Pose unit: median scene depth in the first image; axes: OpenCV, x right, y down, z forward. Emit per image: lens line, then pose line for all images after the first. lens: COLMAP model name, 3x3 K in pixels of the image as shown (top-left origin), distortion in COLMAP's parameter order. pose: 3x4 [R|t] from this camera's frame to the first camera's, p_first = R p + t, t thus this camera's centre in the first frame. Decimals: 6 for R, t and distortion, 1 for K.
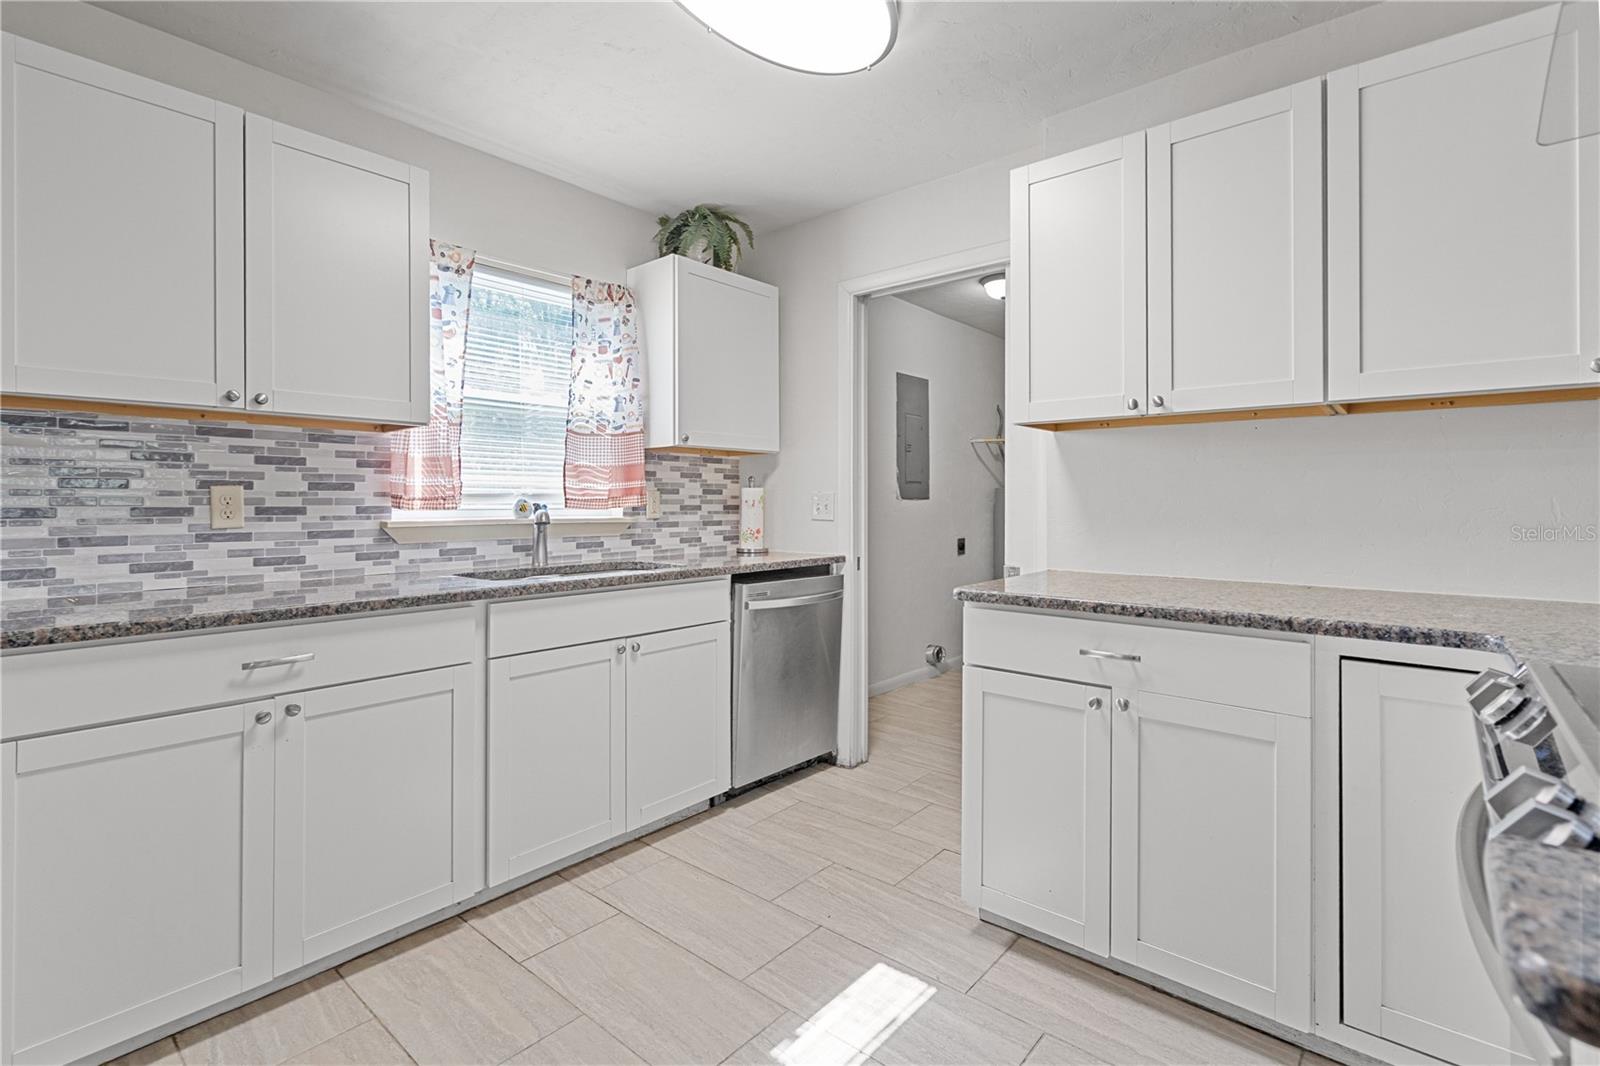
lens RADIAL K [[734.8, 0, 794.6], [0, 734.8, 489.1], [0, 0, 1]] dist [-0.006006, 0.002611]
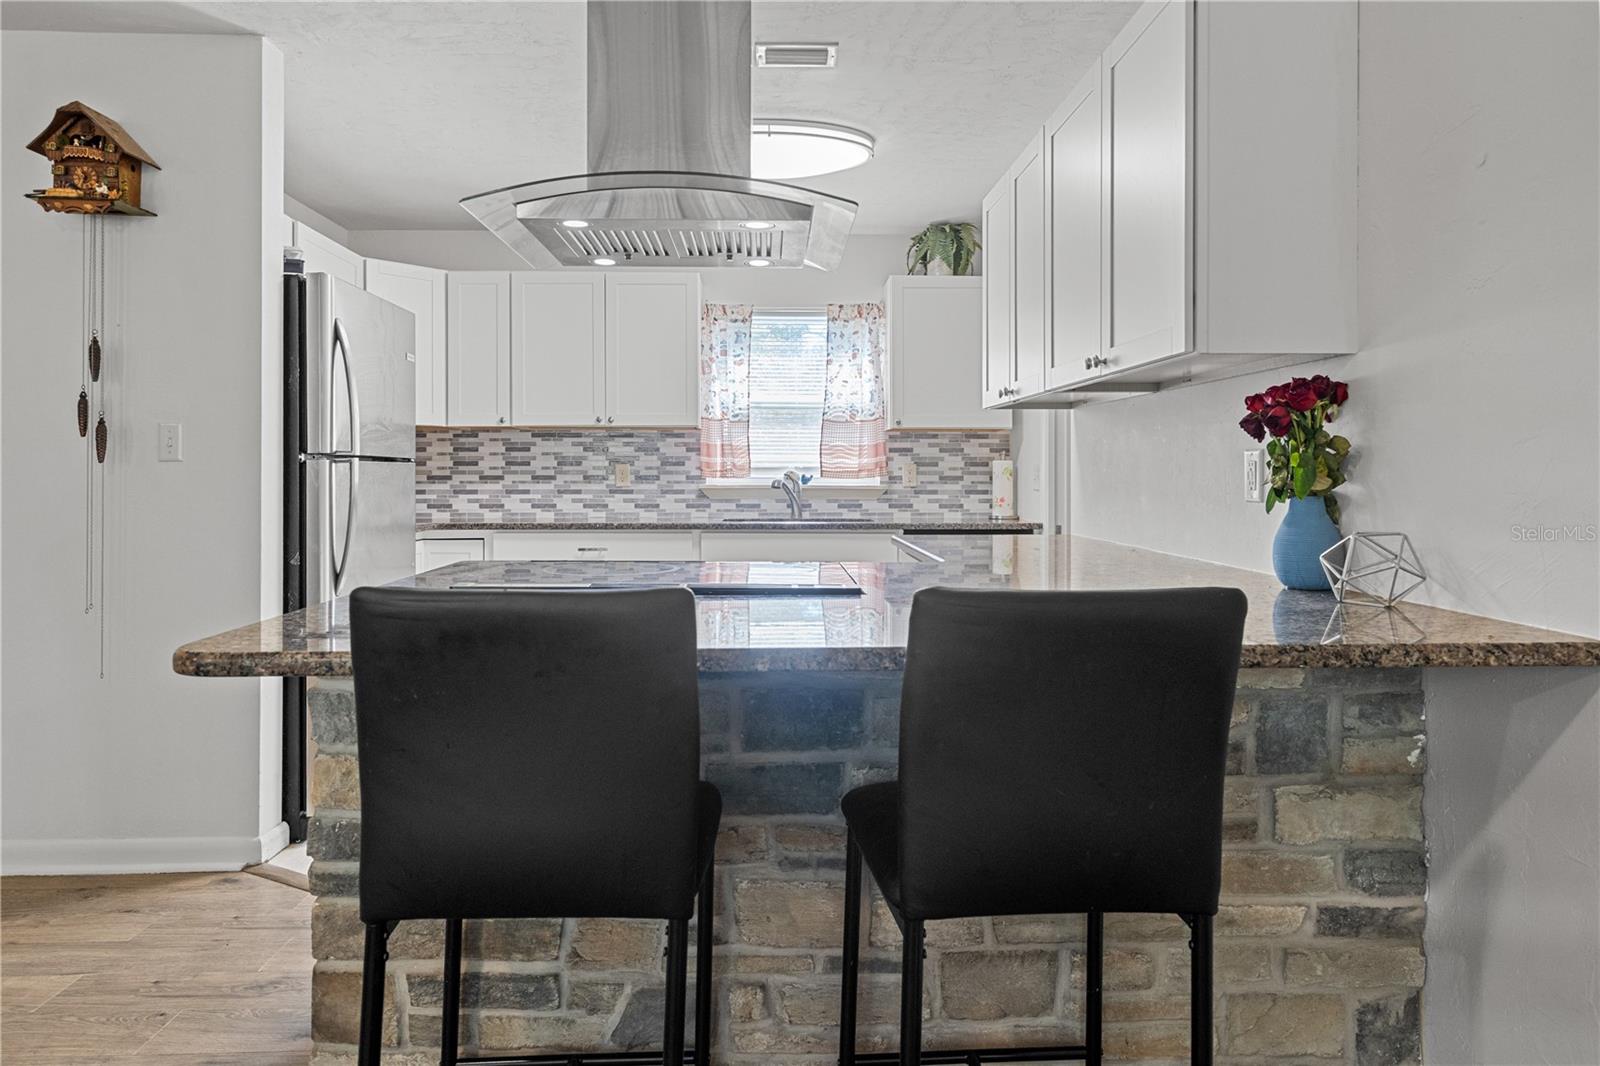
lens RADIAL K [[957.0, 0, 806.7], [0, 957.0, 460.5], [0, 0, 1]] dist [0.011929, 0.001857]
pose [[0.681044, -0.008498, -0.732193, 1.013890], [0.011776, 0.999930, -0.000652, -0.005030], [0.732148, -0.008178, 0.681097, -0.240139]]
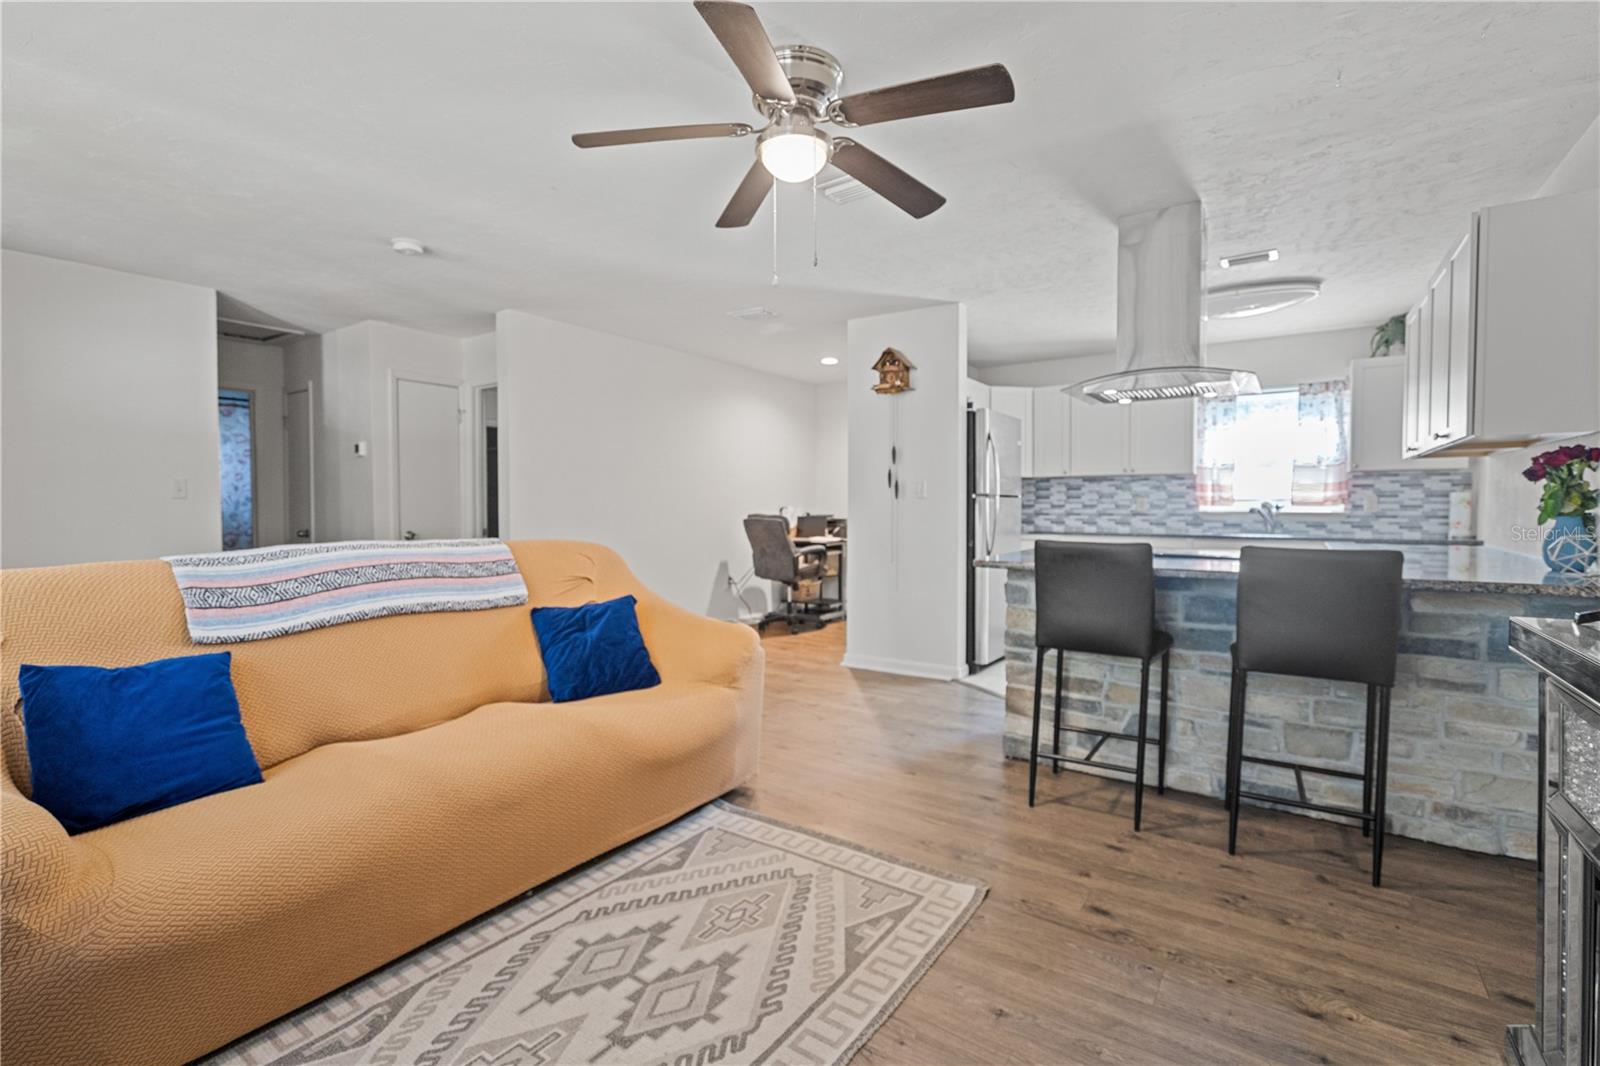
lens RADIAL K [[734.8, 0, 786.8], [0, 734.8, 529.5], [0, 0, 1]] dist [-0.006006, 0.002611]
pose [[0.096898, 0.035937, -0.994645, 1.571114], [0.019354, 0.999091, 0.037983, -0.011597], [0.995106, -0.022931, 0.096114, -0.551103]]
